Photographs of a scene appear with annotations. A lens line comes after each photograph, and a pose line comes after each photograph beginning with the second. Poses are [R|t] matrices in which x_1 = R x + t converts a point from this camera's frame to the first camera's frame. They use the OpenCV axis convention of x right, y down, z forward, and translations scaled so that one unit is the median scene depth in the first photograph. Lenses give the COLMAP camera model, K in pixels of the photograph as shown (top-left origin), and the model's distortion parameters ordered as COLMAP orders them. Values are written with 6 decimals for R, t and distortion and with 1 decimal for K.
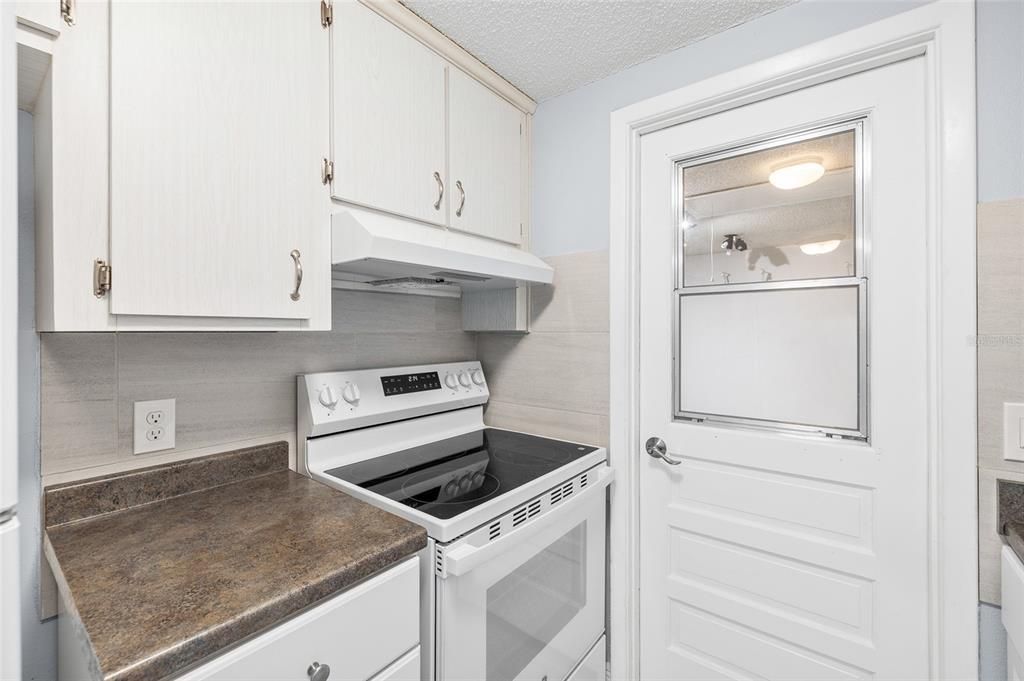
lens RADIAL K [[429.1, 0, 513.9], [0, 429.1, 332.5], [0, 0, 1]] dist [-0.003383, 0.000268]
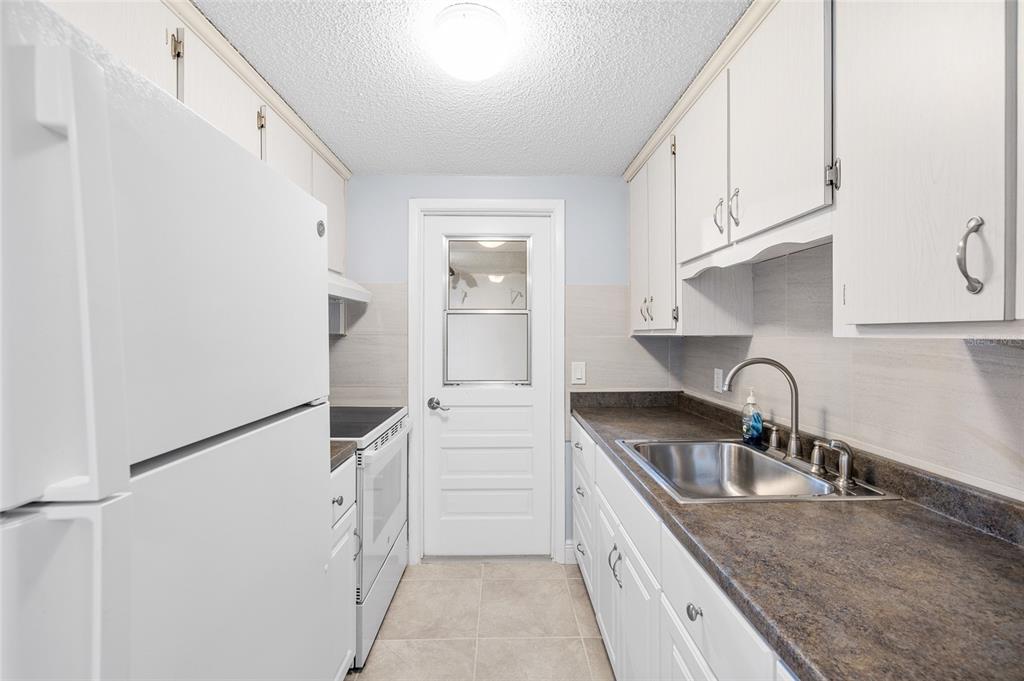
lens RADIAL K [[429.1, 0, 511.9], [0, 429.1, 336.1], [0, 0, 1]] dist [-0.003383, 0.000268]
pose [[0.774455, 0.000222, 0.632630, -0.507785], [-0.001648, 0.999997, 0.001667, -0.000246], [-0.632627, -0.002334, 0.774453, -0.509571]]
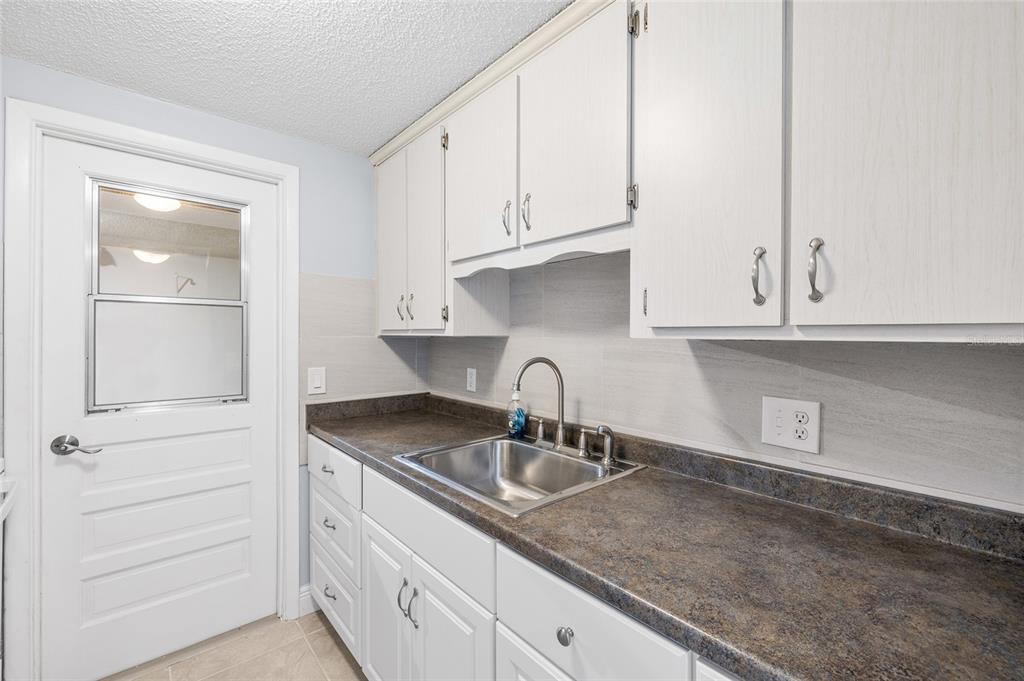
lens RADIAL K [[429.1, 0, 516.6], [0, 429.1, 336.7], [0, 0, 1]] dist [-0.003383, 0.000268]
pose [[0.187573, 0.000801, 0.982250, -0.489593], [-0.005496, 0.999985, 0.000234, -0.000024], [-0.982235, -0.005443, 0.187575, -0.271796]]
